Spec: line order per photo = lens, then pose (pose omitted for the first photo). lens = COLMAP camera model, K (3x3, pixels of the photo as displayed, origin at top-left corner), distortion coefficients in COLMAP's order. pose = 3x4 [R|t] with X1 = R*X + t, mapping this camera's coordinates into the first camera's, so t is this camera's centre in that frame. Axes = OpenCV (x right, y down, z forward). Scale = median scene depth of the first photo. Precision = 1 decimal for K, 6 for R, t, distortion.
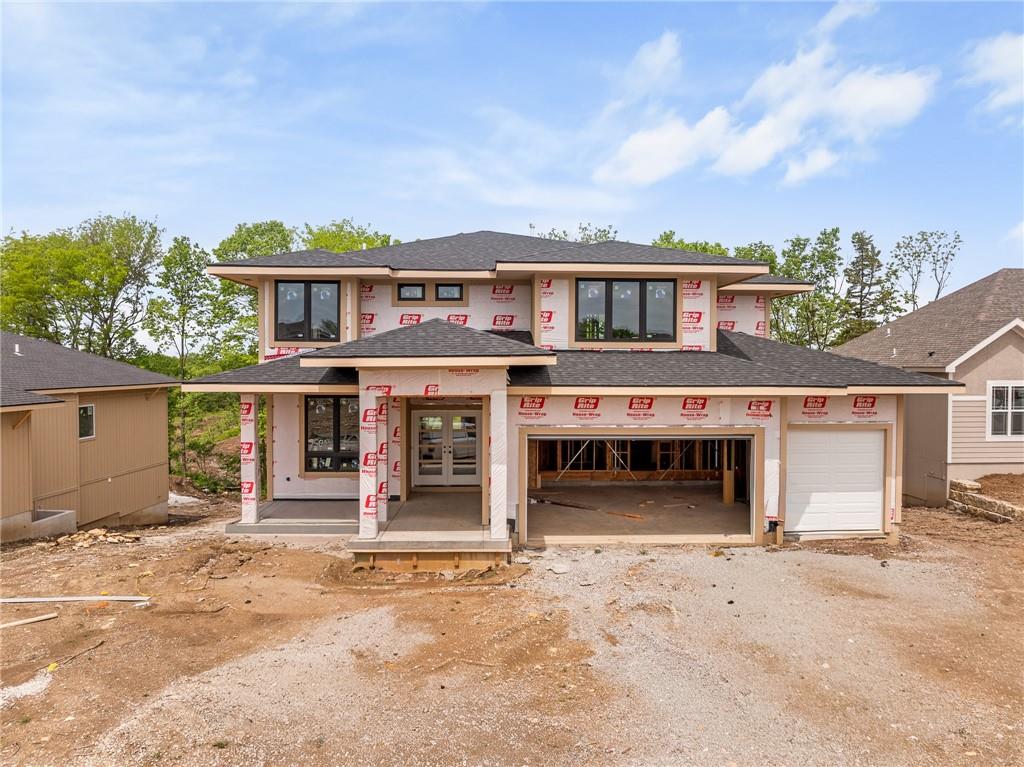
lens RADIAL K [[727.6, 0, 516.8], [0, 727.6, 383.8], [0, 0, 1]] dist [-0.036187, -0.002220]
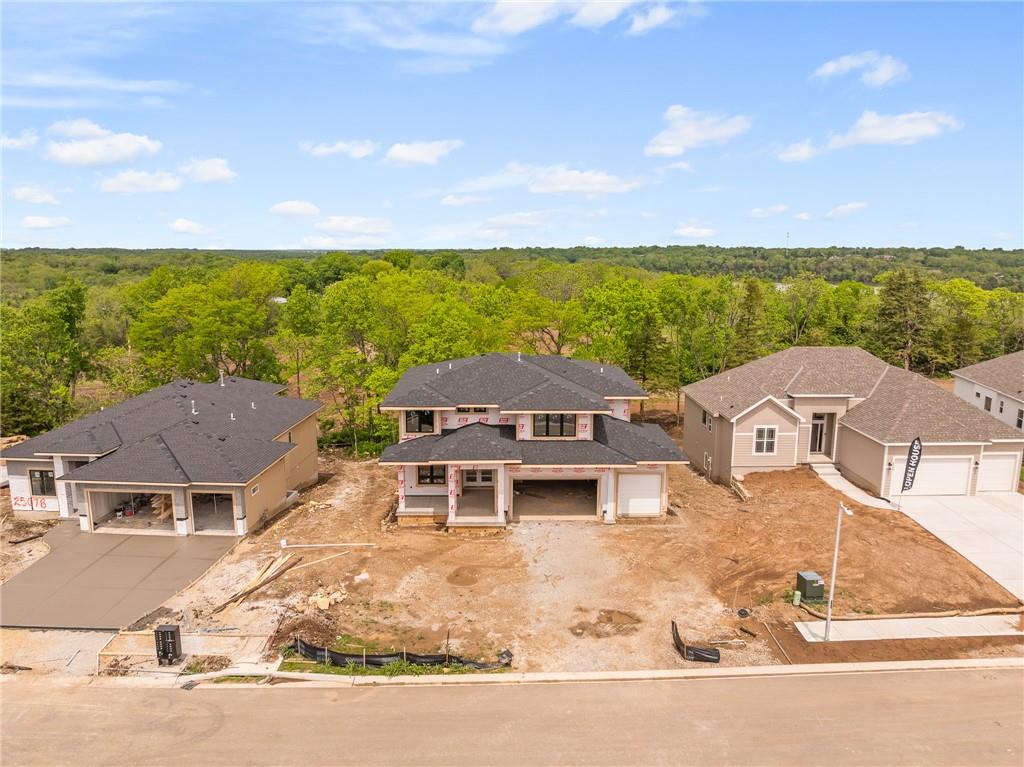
lens RADIAL K [[734.5, 0, 517.2], [0, 734.5, 381.7], [0, 0, 1]] dist [-0.045488, 0.009515]
pose [[0.999921, 0.005707, -0.011163, 0.052542], [-0.003947, 0.988404, 0.151799, -0.592799], [0.011900, -0.151743, 0.988348, -1.336920]]
